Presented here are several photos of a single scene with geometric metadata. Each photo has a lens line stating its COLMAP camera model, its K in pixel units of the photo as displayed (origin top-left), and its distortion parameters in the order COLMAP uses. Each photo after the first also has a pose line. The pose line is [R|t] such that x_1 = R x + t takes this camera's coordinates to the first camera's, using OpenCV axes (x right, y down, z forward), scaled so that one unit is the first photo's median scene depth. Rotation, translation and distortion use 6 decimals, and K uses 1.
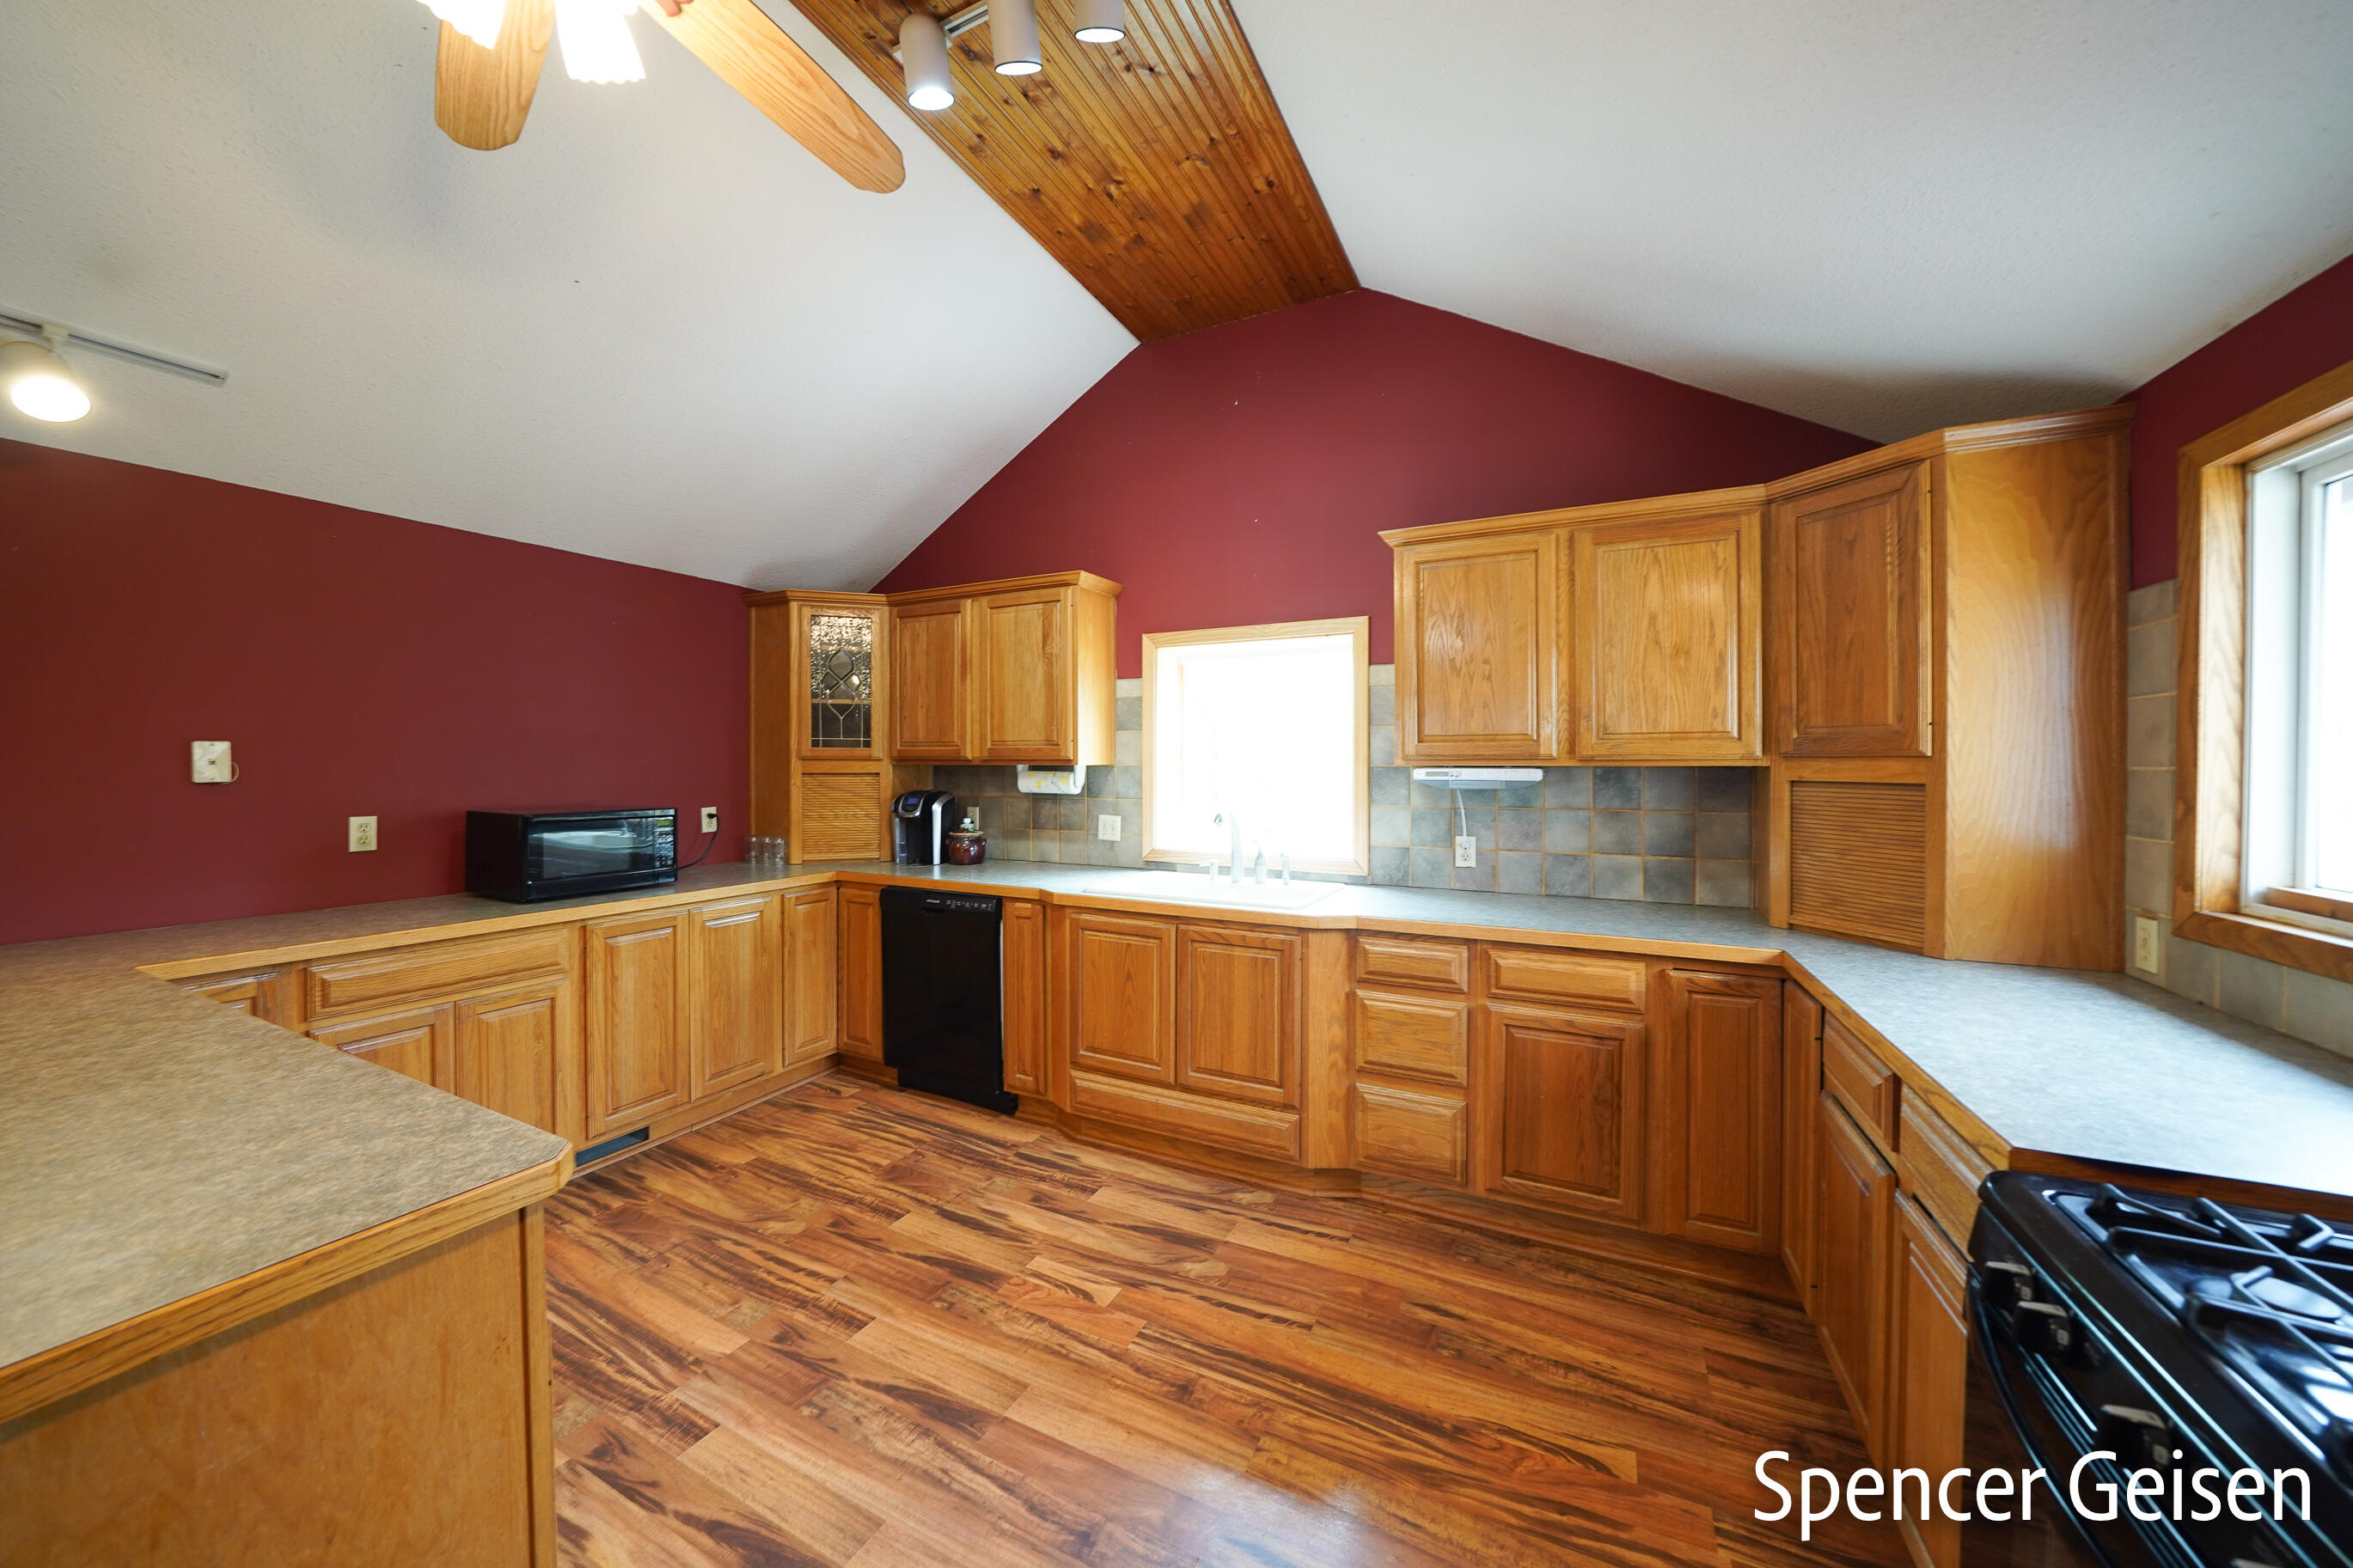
lens RADIAL K [[830.5, 0, 1136.2], [0, 830.5, 777.3], [0, 0, 1]] dist [-0.016943, -0.000305]
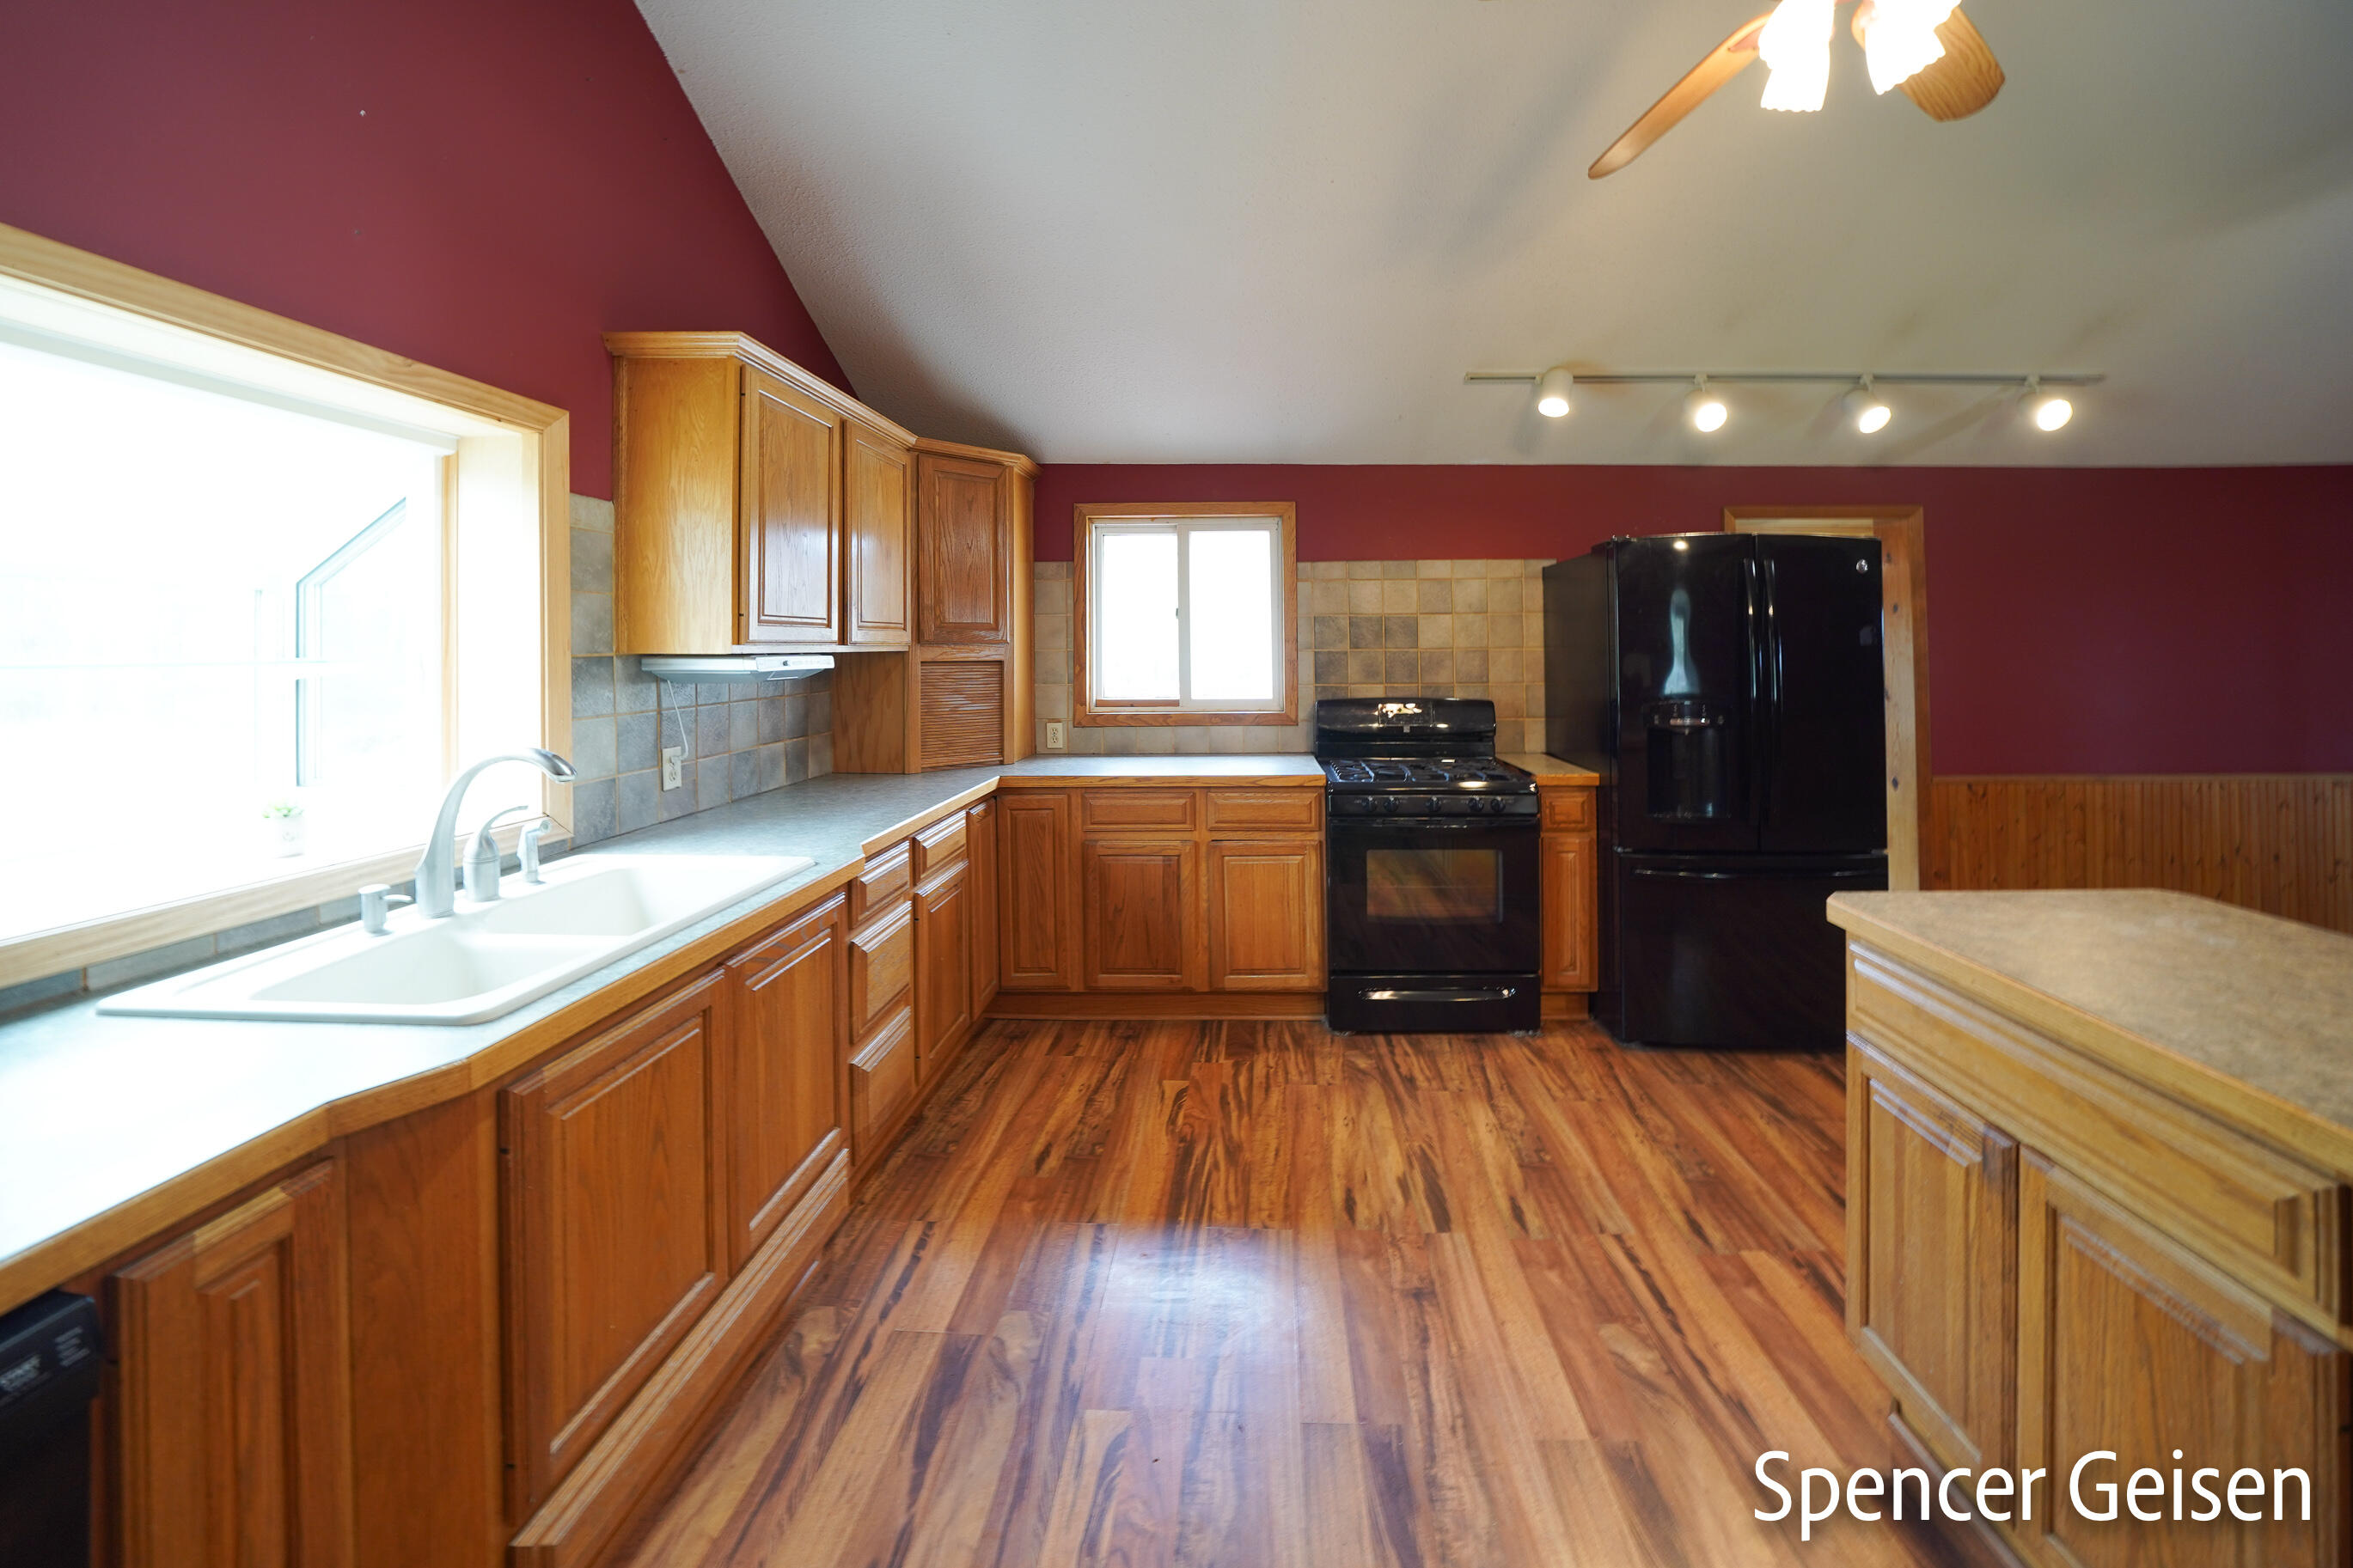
lens RADIAL K [[886.8, 0, 1238.2], [0, 886.8, 640.5], [0, 0, 1]] dist [-0.016627, -0.000023]
pose [[-0.458135, 0.007178, 0.888854, -0.610839], [0.020099, 0.999795, 0.002286, -0.019055], [-0.888655, 0.018912, -0.458186, 1.011321]]
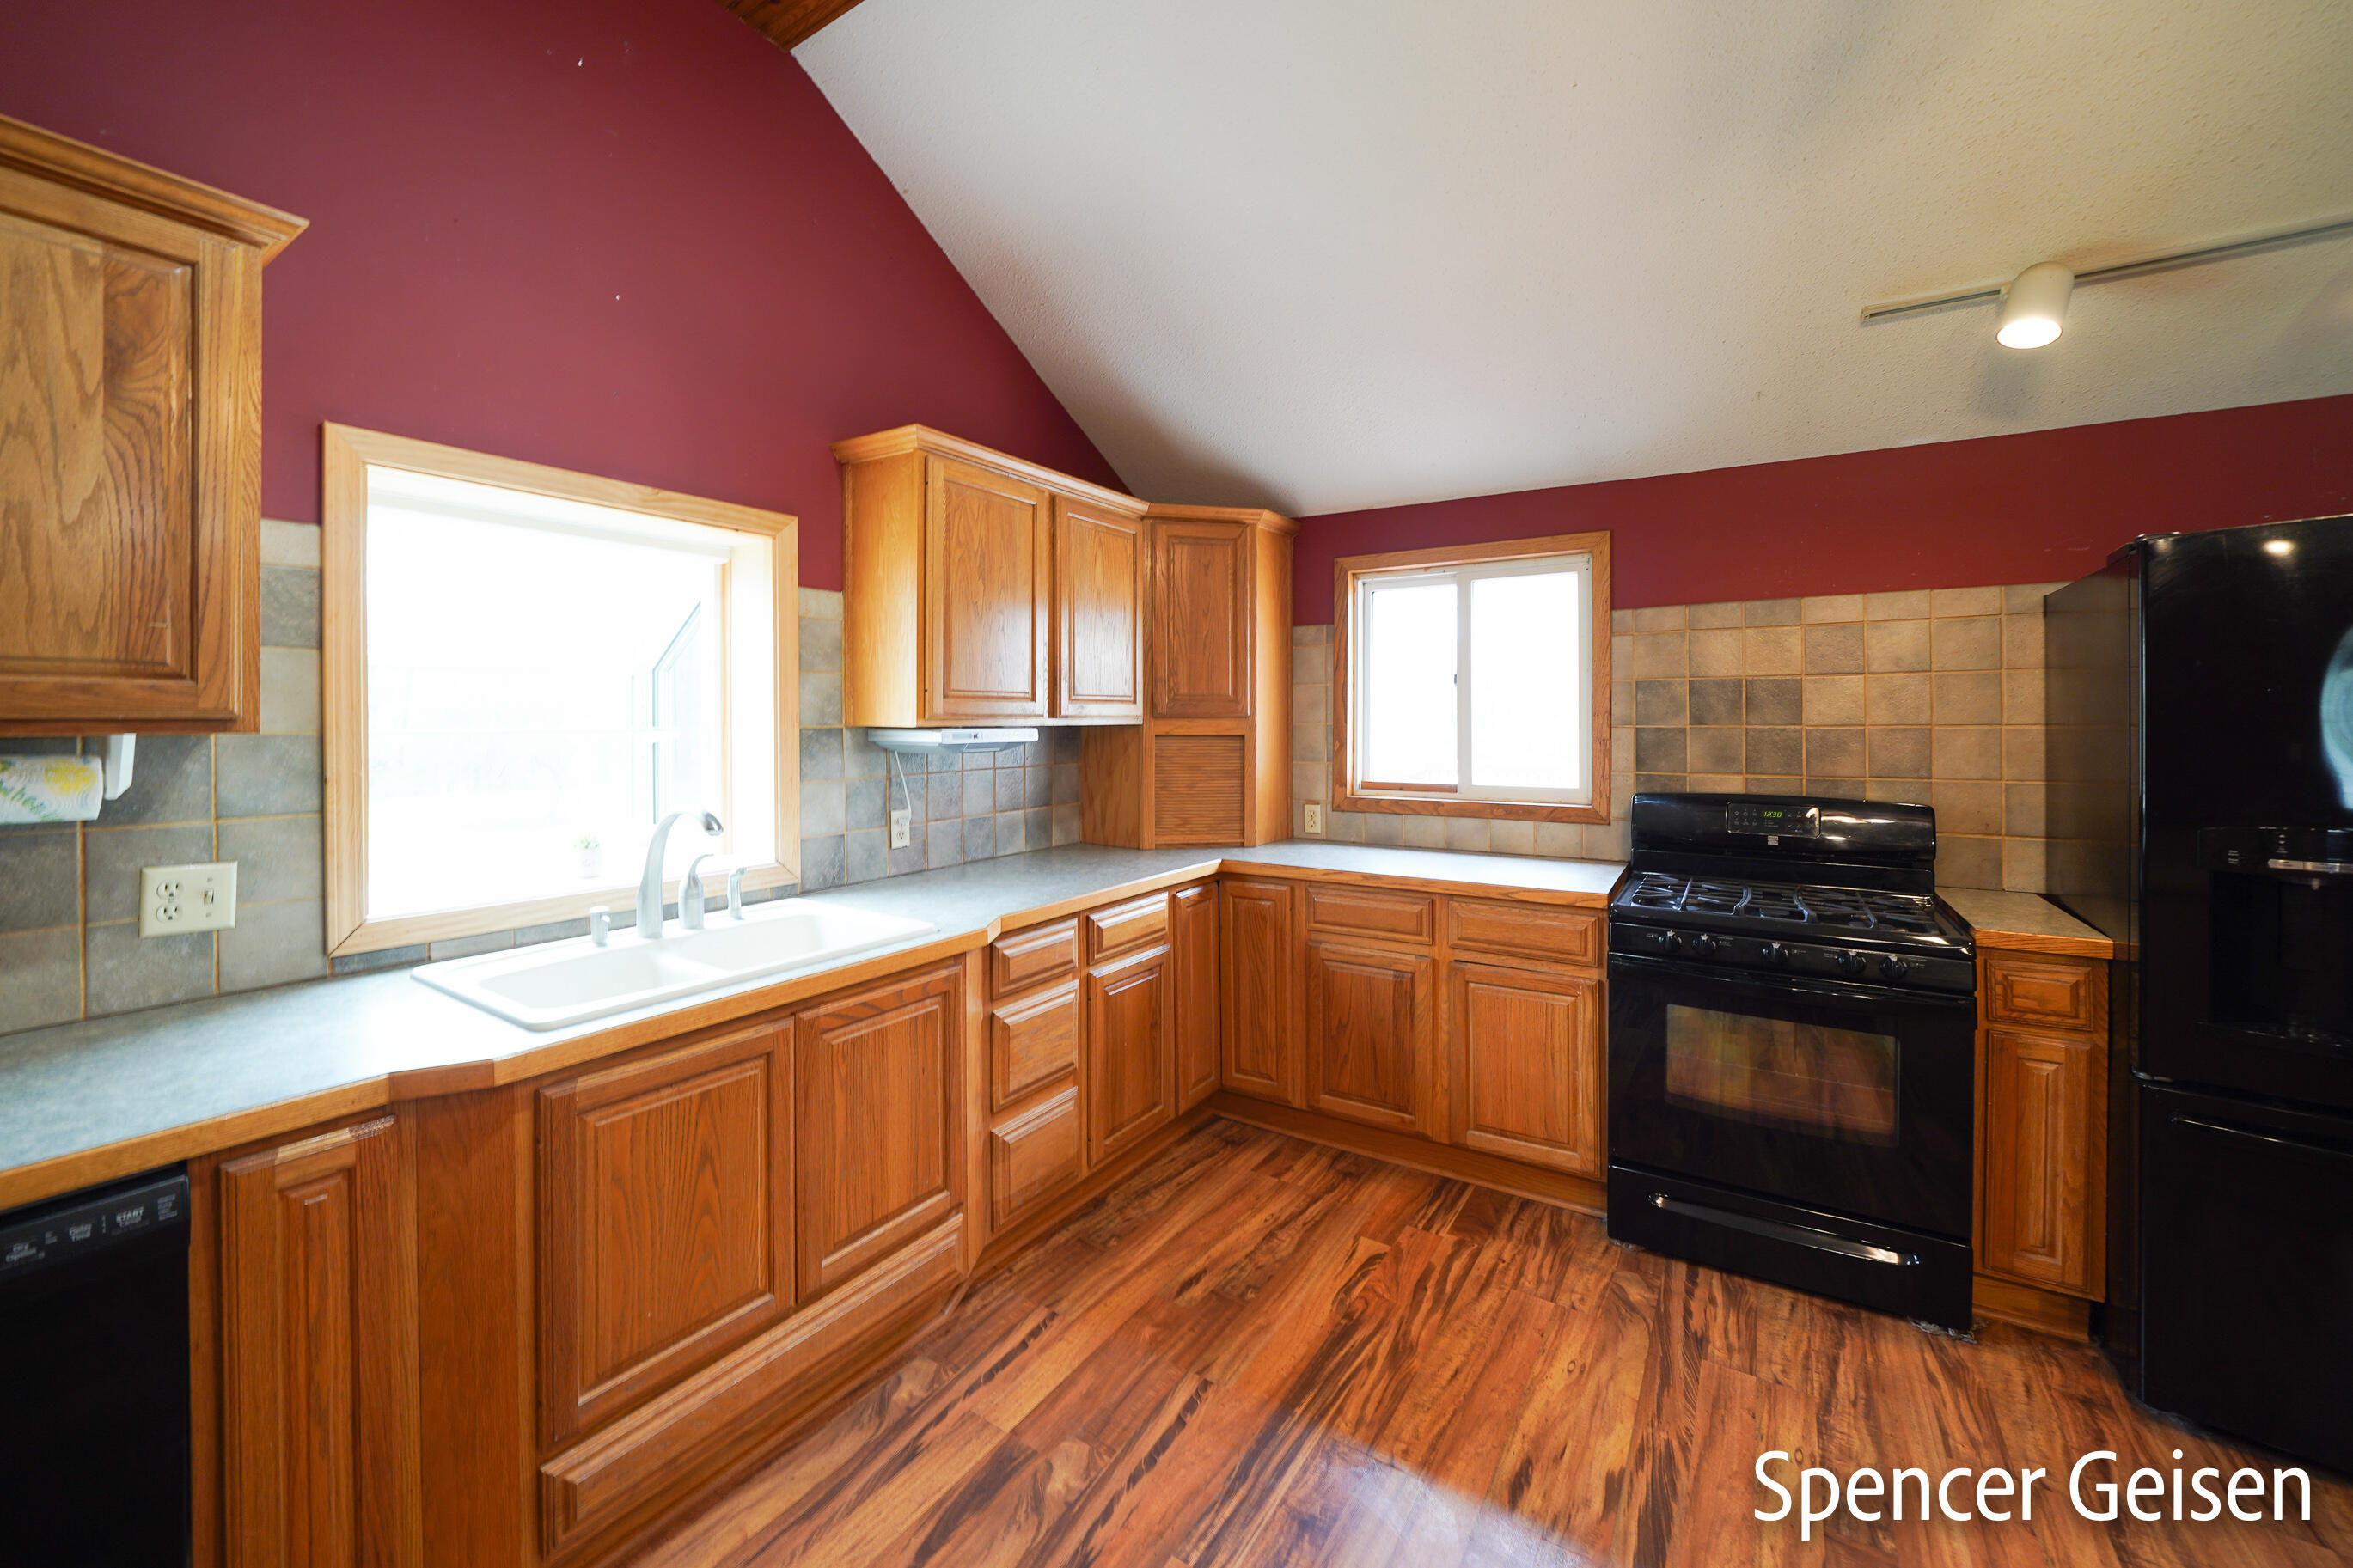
lens RADIAL K [[937.0, 0, 1143.6], [0, 937.0, 716.6], [0, 0, 1]] dist [-0.010828, 0.000284]
pose [[0.091746, -0.000657, 0.995782, -0.584835], [0.018566, 0.999827, -0.001051, -0.020269], [-0.995609, 0.018584, 0.091742, 0.738775]]
